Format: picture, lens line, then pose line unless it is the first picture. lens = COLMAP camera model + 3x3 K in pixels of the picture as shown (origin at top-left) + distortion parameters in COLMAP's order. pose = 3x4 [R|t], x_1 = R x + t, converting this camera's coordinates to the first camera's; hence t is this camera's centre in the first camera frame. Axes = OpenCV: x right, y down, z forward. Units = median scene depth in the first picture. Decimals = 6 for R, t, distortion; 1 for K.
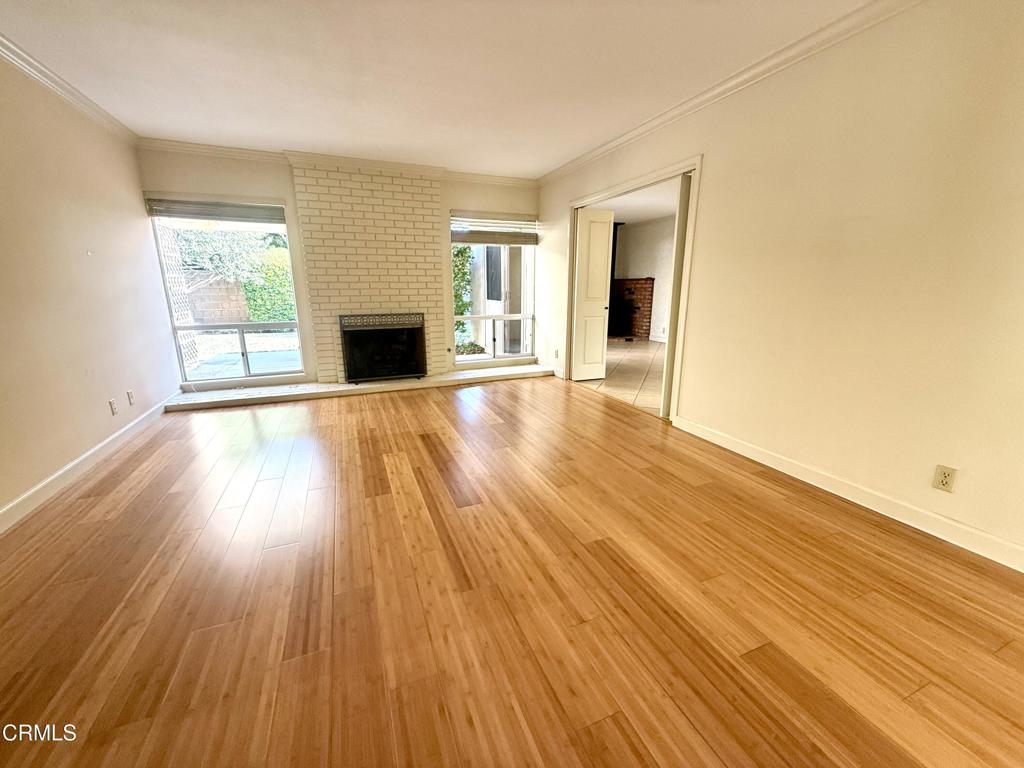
lens RADIAL K [[407.9, 0, 509.8], [0, 407.9, 383.3], [0, 0, 1]] dist [0.000055, -0.000035]
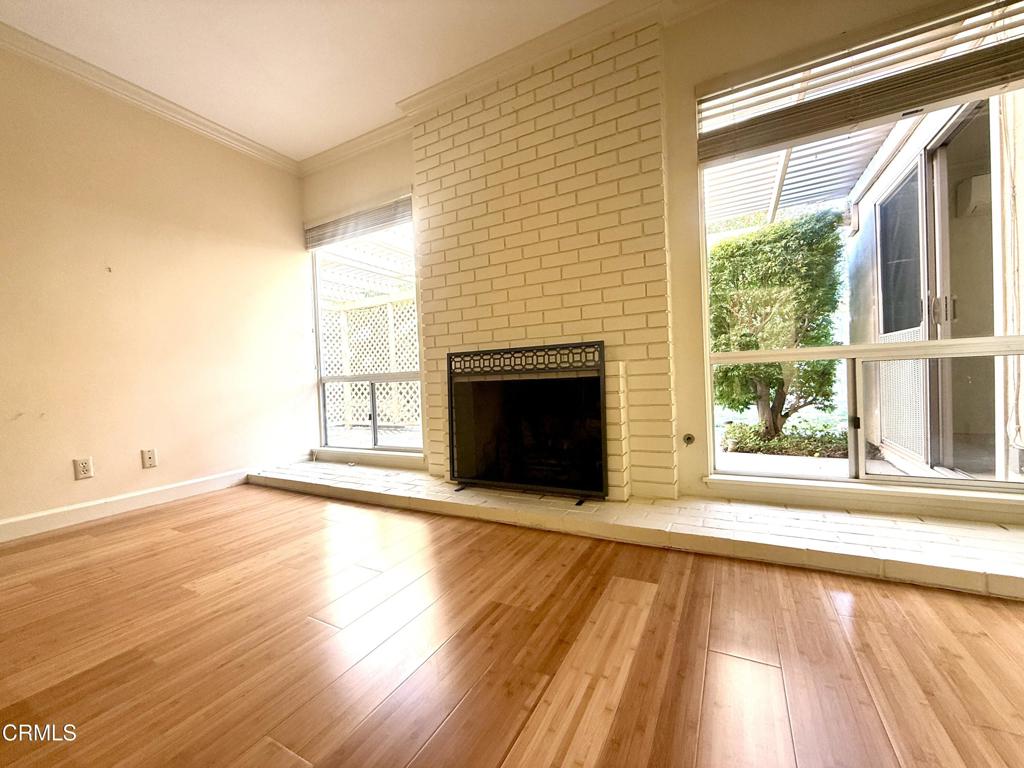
lens RADIAL K [[407.9, 0, 509.8], [0, 407.9, 383.3], [0, 0, 1]] dist [0.000055, -0.000035]
pose [[0.630568, -0.011701, -0.776046, 0.045751], [-0.142801, 0.981067, -0.130824, -0.065387], [0.762884, 0.193314, 0.616959, 0.689978]]
